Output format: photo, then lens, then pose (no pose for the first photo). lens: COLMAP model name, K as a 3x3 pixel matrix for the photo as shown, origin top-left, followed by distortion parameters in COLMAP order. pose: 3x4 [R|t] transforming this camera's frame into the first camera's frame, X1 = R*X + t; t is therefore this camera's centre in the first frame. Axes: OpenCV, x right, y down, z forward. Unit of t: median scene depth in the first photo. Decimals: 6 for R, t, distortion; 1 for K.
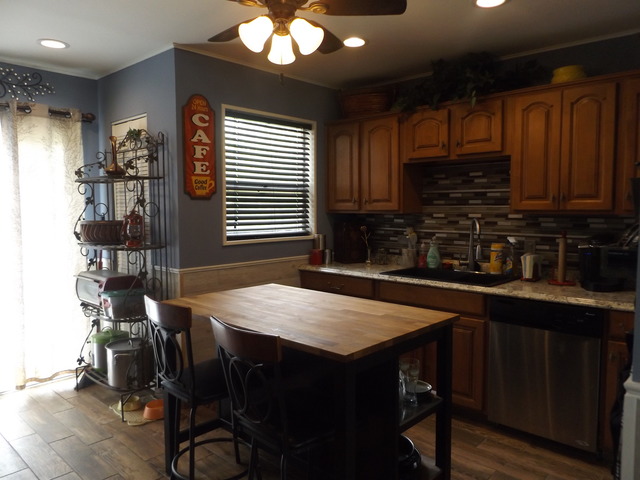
lens RADIAL K [[474.8, 0, 320.0], [0, 474.8, 240.0], [0, 0, 1]] dist [-0.030861, -0.000178]
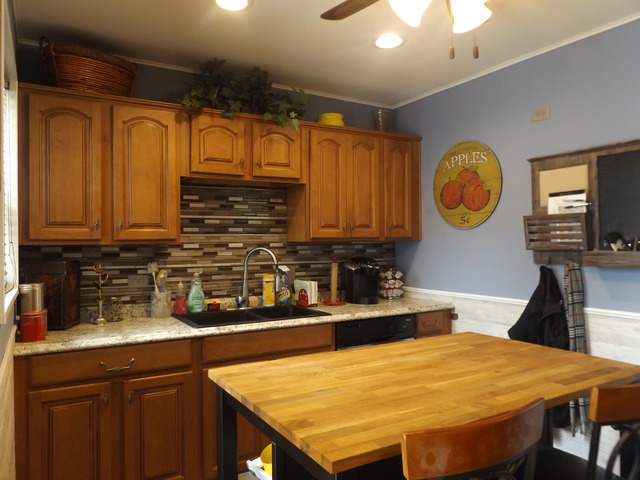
lens RADIAL K [[474.8, 0, 320.0], [0, 474.8, 240.0], [0, 0, 1]] dist [-0.030861, -0.000178]
pose [[0.280689, -0.005406, 0.959784, -0.477855], [0.067310, 0.997633, -0.014065, -0.037526], [-0.957436, 0.068551, 0.280388, 0.588006]]
